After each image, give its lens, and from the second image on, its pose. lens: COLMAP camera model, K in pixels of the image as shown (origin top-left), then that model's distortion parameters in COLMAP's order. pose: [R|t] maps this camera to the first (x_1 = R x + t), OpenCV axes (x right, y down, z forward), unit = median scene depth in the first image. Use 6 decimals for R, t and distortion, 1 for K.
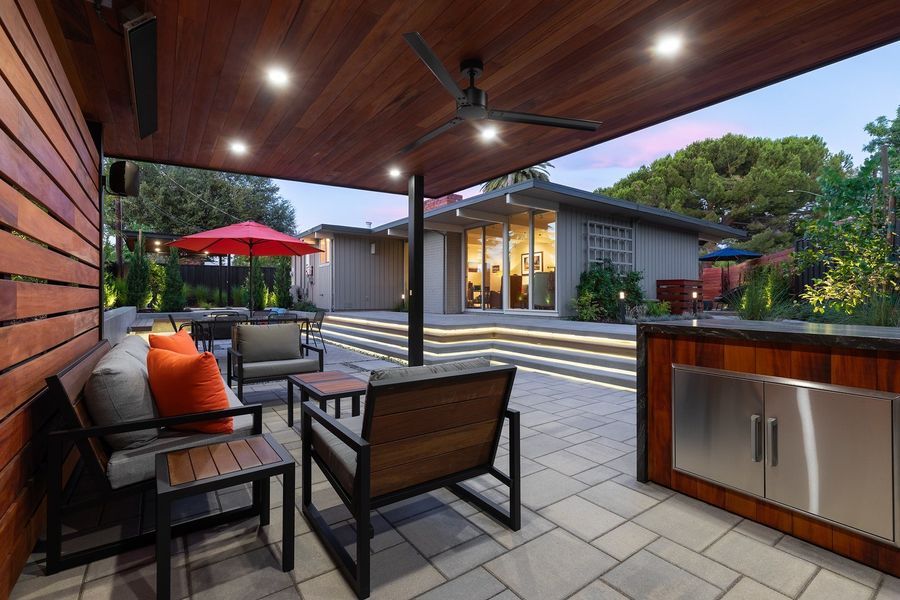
lens RADIAL K [[407.5, 0, 445.9], [0, 407.5, 297.1], [0, 0, 1]] dist [0.001875, 0.000516]
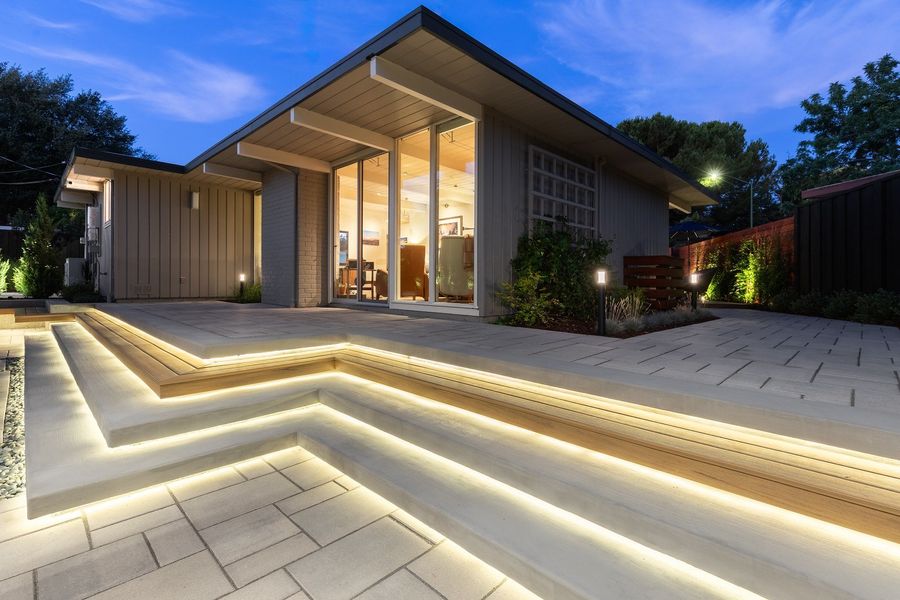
lens RADIAL K [[418.5, 0, 450.1], [0, 418.5, 274.4], [0, 0, 1]] dist [-0.002703, -0.000269]
pose [[0.983560, 0.013151, 0.180103, 0.083985], [-0.010492, 0.999822, -0.015707, 0.001302], [-0.180278, 0.013560, 0.983522, 0.279480]]
